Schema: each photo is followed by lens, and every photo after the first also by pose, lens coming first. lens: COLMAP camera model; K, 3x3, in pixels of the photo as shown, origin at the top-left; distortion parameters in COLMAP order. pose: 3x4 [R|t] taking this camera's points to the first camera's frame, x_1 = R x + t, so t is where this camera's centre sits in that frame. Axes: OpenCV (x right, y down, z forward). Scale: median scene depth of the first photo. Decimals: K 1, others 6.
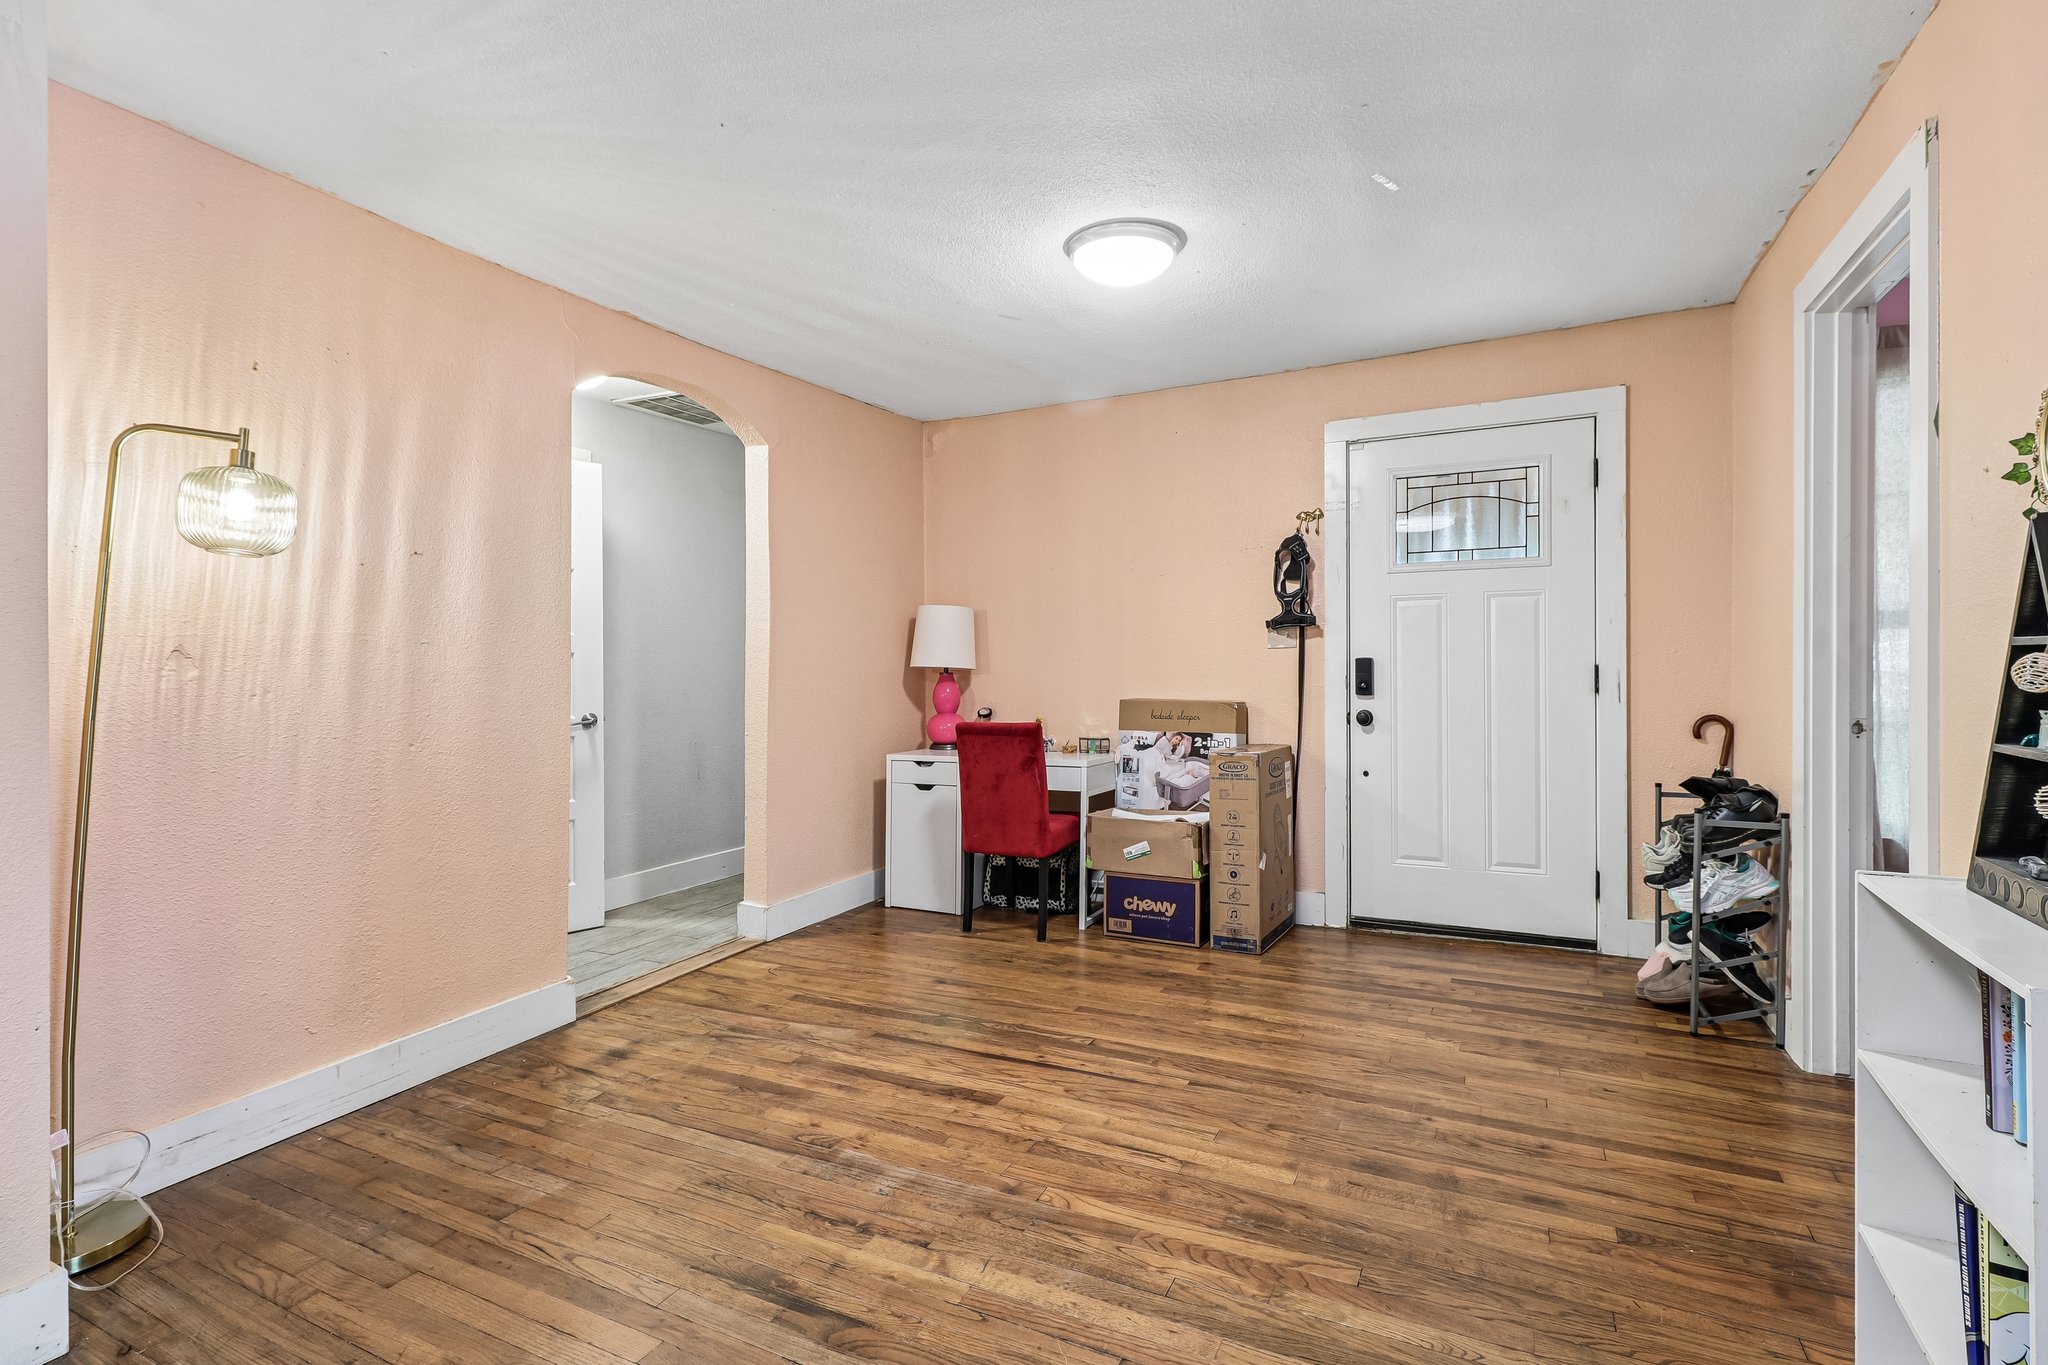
lens RADIAL K [[963.7, 0, 1023.0], [0, 963.7, 656.9], [0, 0, 1]] dist [0.006276, -0.000093]
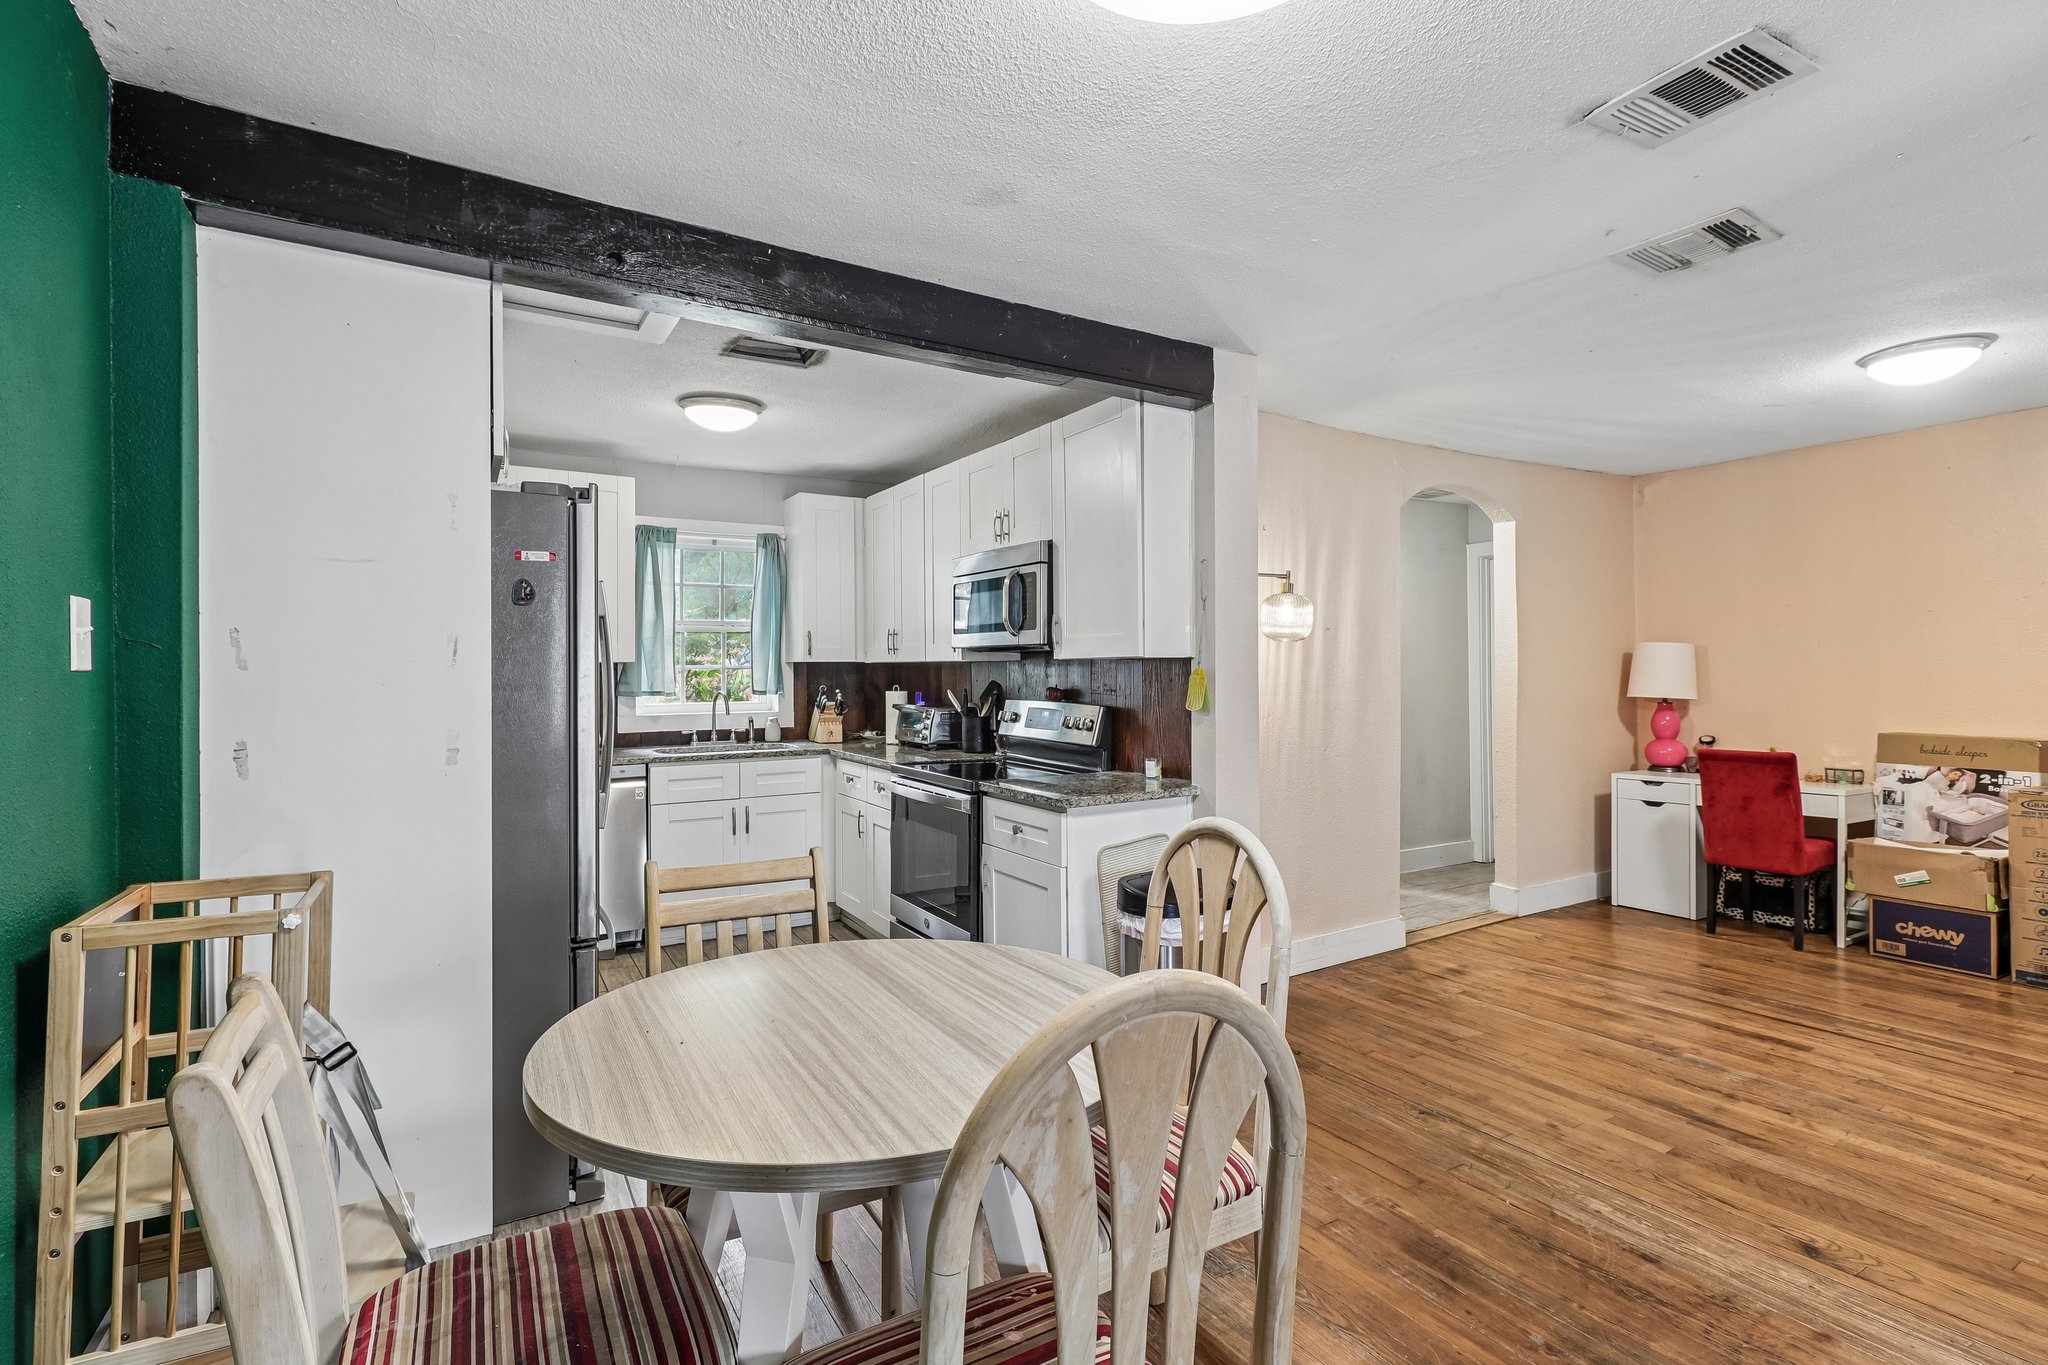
lens RADIAL K [[929.4, 0, 1066.1], [0, 929.4, 661.5], [0, 0, 1]] dist [0.000916, -0.000961]
pose [[0.848946, -0.004918, -0.528457, -0.133843], [0.000412, 0.999963, -0.008643, -0.029168], [0.528479, 0.007120, 0.848916, -0.366840]]
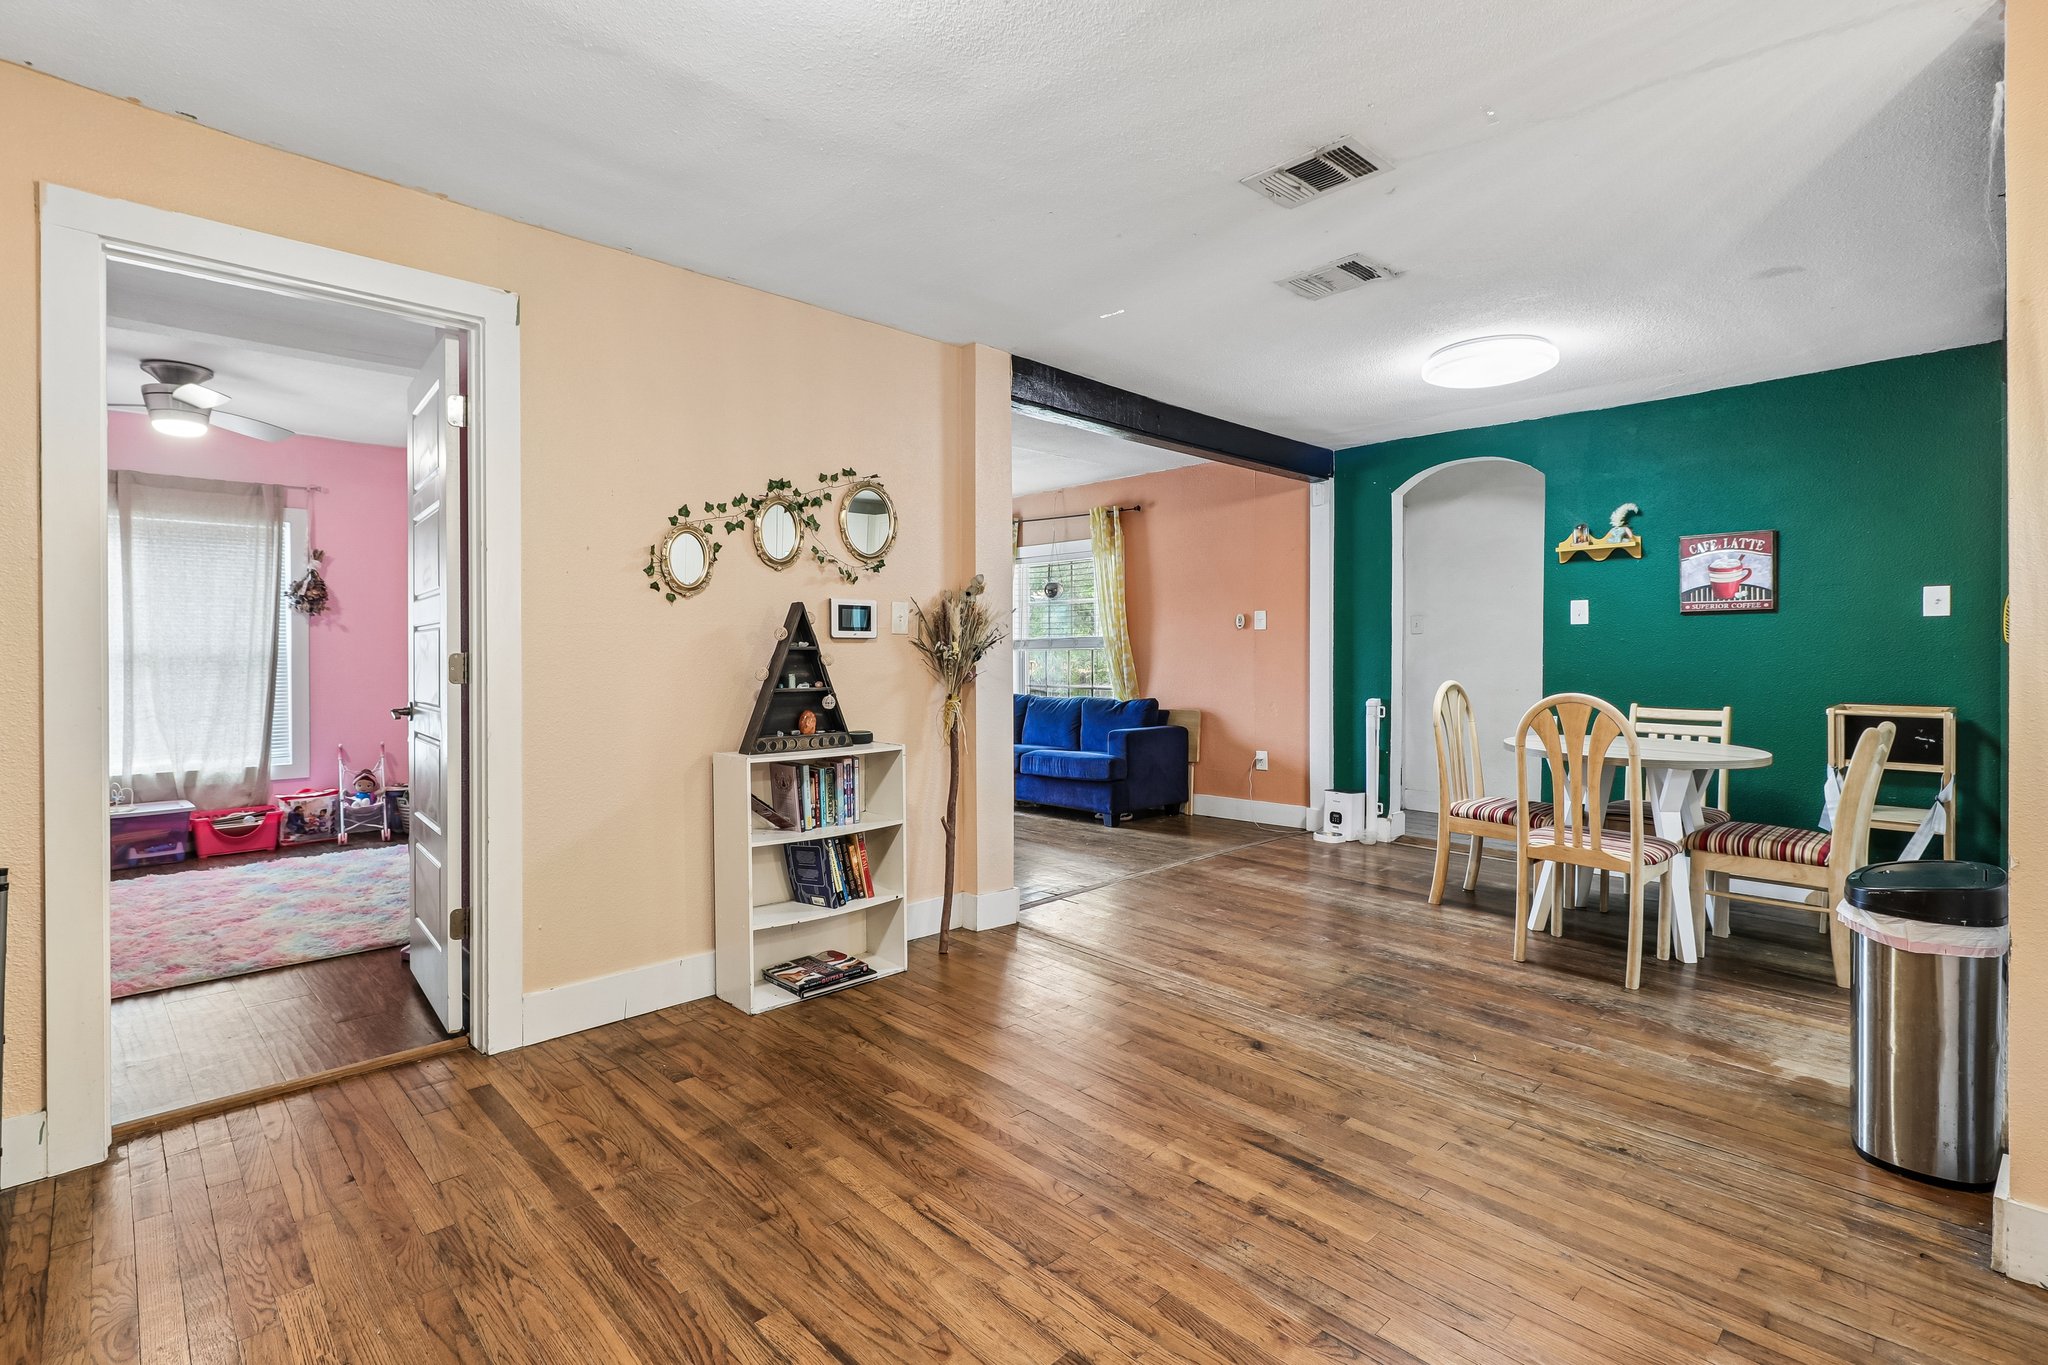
lens RADIAL K [[1083.6, 0, 999.6], [0, 1083.6, 664.8], [0, 0, 1]] dist [0.000805, -0.000322]
pose [[-0.946614, 0.009508, 0.322230, -0.136999], [0.010917, 0.999937, 0.002565, 0.008601], [-0.322186, 0.005946, -0.946658, 1.060751]]
